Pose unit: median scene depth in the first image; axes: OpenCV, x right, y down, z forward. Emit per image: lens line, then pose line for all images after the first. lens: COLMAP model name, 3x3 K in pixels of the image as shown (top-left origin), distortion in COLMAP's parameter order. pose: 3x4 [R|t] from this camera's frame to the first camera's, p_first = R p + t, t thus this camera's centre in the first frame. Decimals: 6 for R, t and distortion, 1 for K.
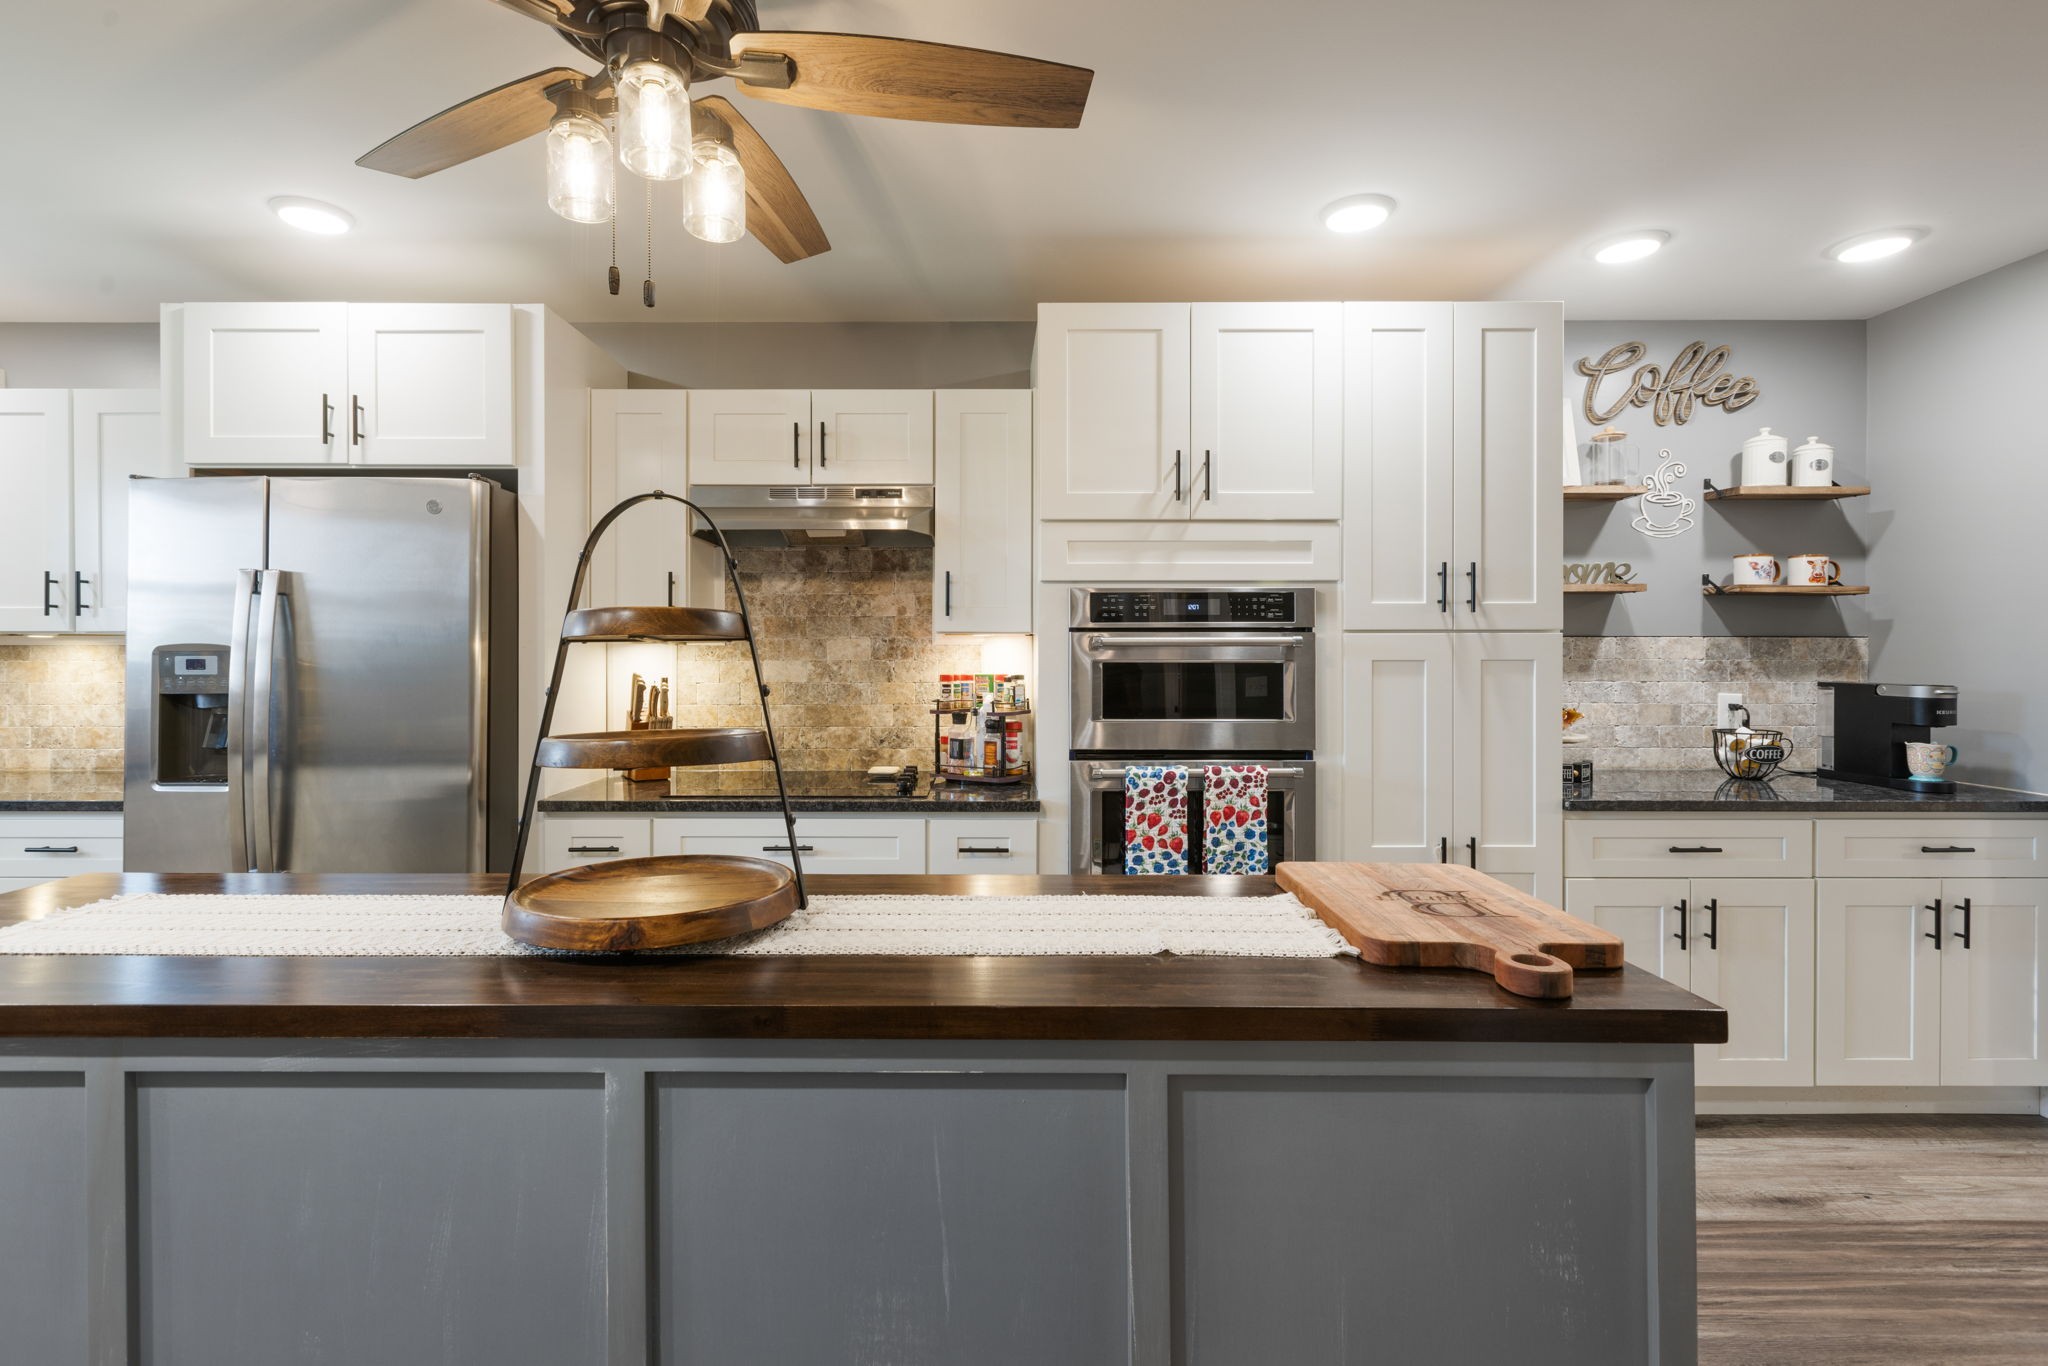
lens RADIAL K [[911.0, 0, 1039.8], [0, 911.0, 684.6], [0, 0, 1]] dist [0.000308, -0.000505]
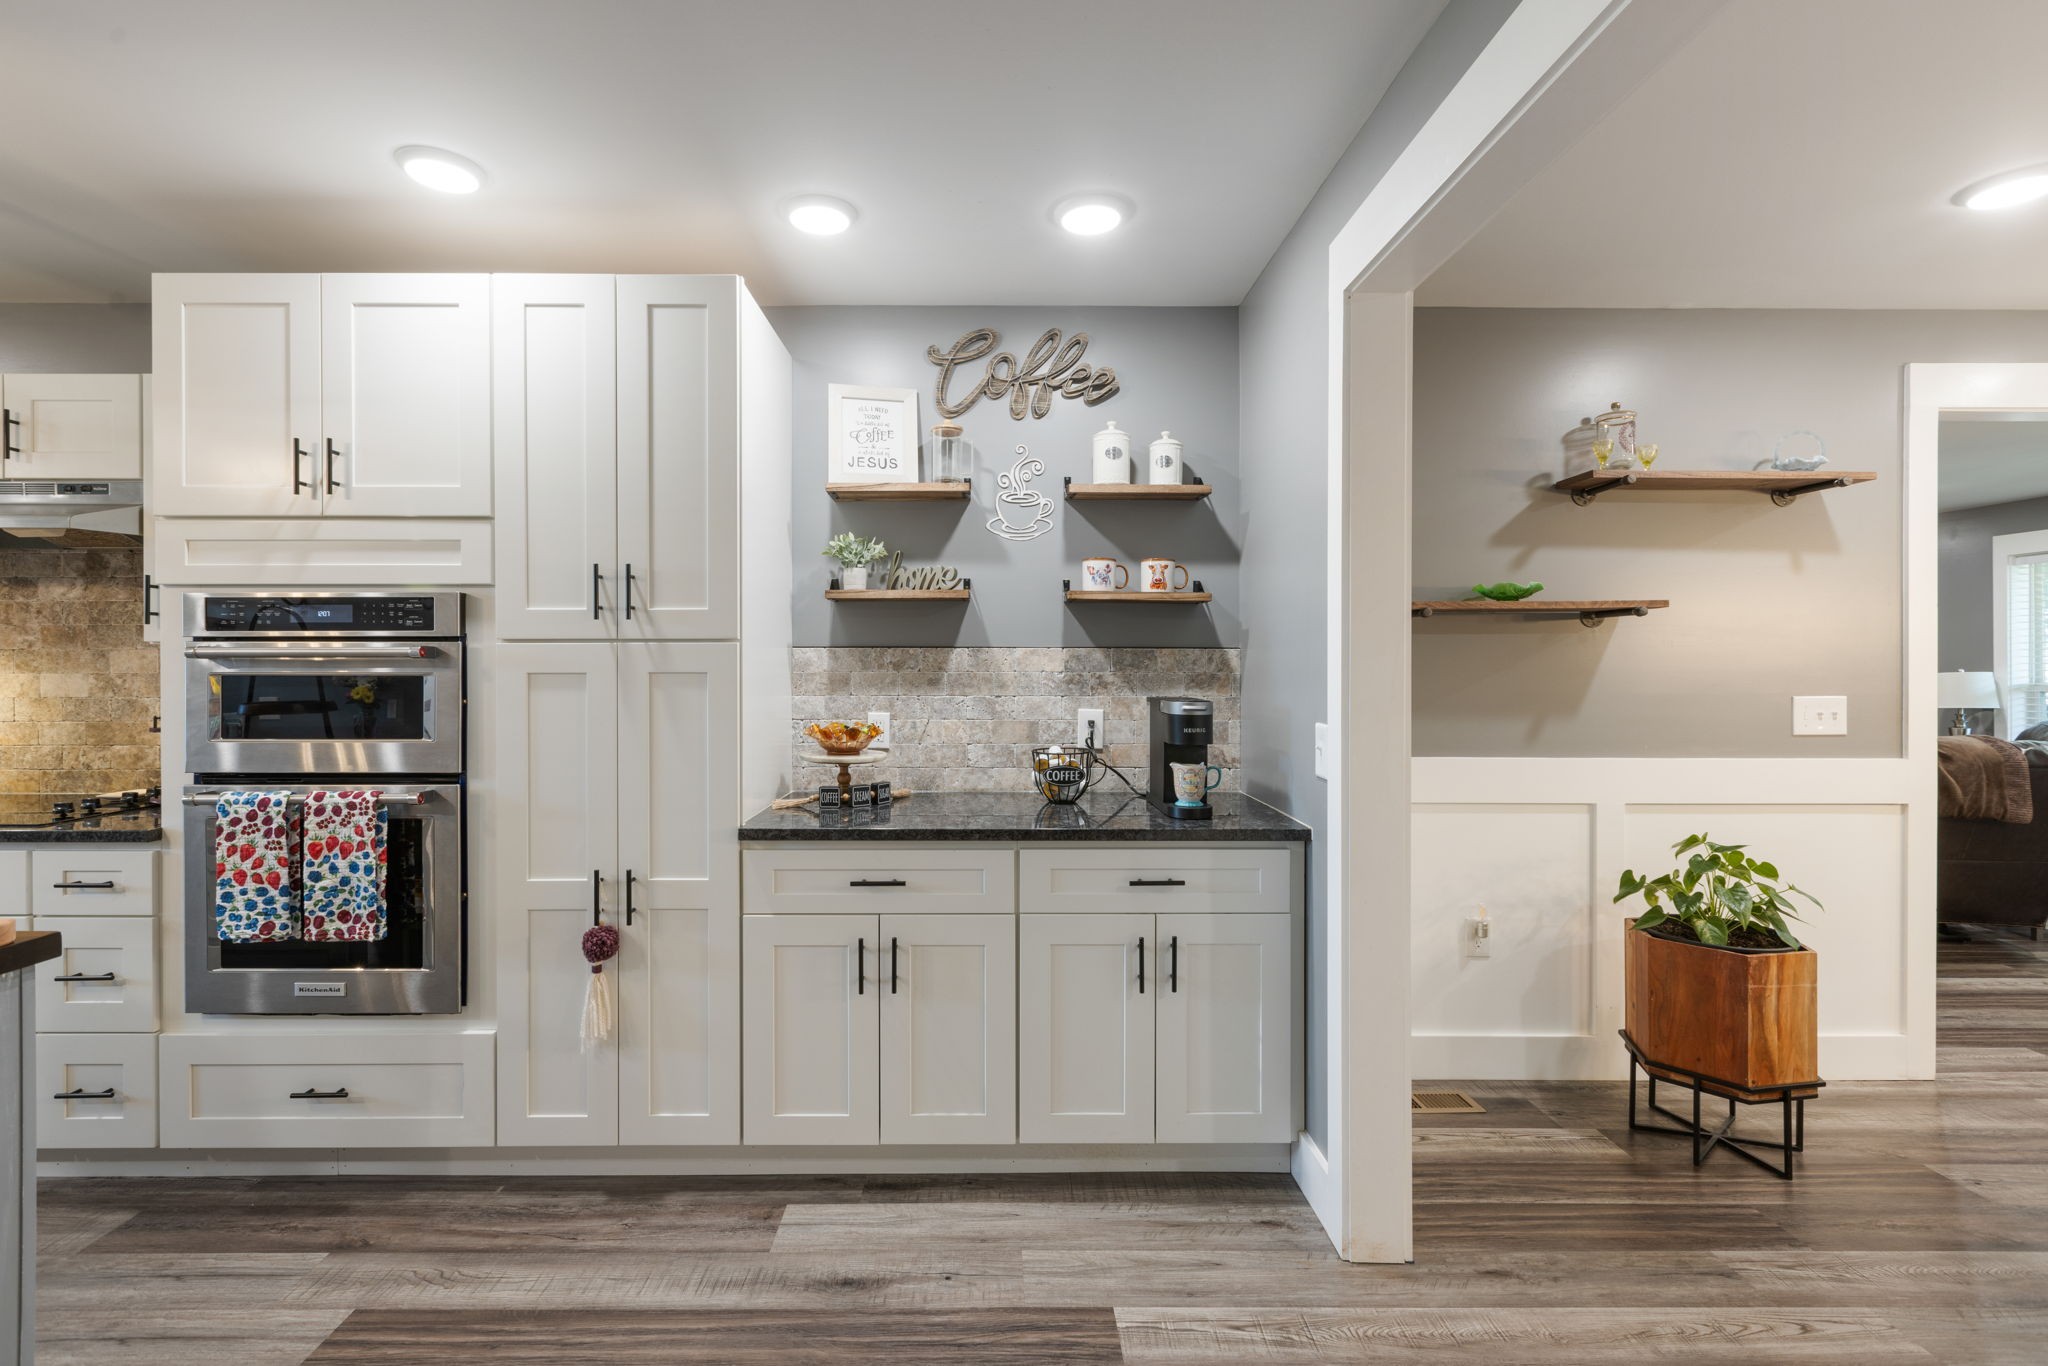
lens RADIAL K [[900.3, 0, 1025.1], [0, 900.3, 699.0], [0, 0, 1]] dist [-0.000282, -0.000081]
pose [[0.999945, -0.000124, 0.010523, 0.854836], [0.000106, 0.999999, 0.001705, -0.002519], [-0.010523, -0.001703, 0.999943, 0.107860]]
